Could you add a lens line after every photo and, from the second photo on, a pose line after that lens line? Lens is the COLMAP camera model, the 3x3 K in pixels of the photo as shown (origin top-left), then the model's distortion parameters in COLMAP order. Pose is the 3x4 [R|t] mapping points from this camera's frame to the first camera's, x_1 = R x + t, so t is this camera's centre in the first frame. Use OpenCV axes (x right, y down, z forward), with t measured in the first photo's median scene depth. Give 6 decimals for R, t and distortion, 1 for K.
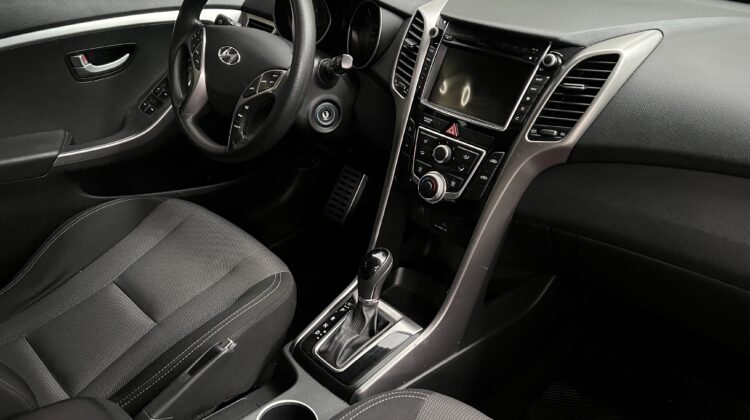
lens RADIAL K [[571.6, 0, 381.9], [0, 571.6, 208.7], [0, 0, 1]] dist [0.063771, -0.073212]
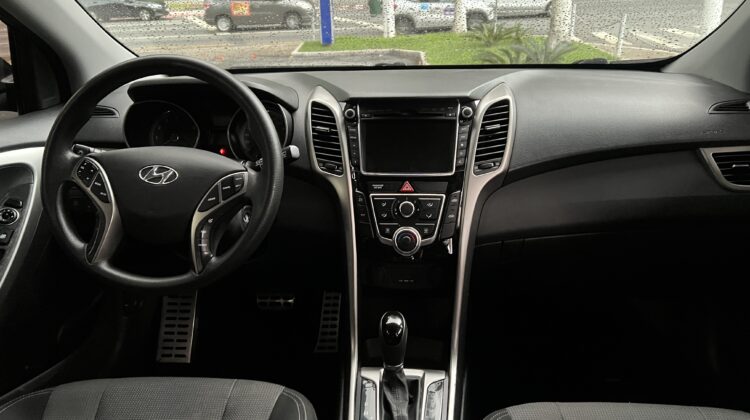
lens RADIAL K [[571.6, 0, 377.0], [0, 571.6, 207.9], [0, 0, 1]] dist [0.063771, -0.073212]
pose [[0.764065, -0.242432, 0.597856, -0.626585], [0.361115, 0.928645, -0.084941, -0.025929], [-0.534603, 0.280795, 0.797091, 0.148842]]
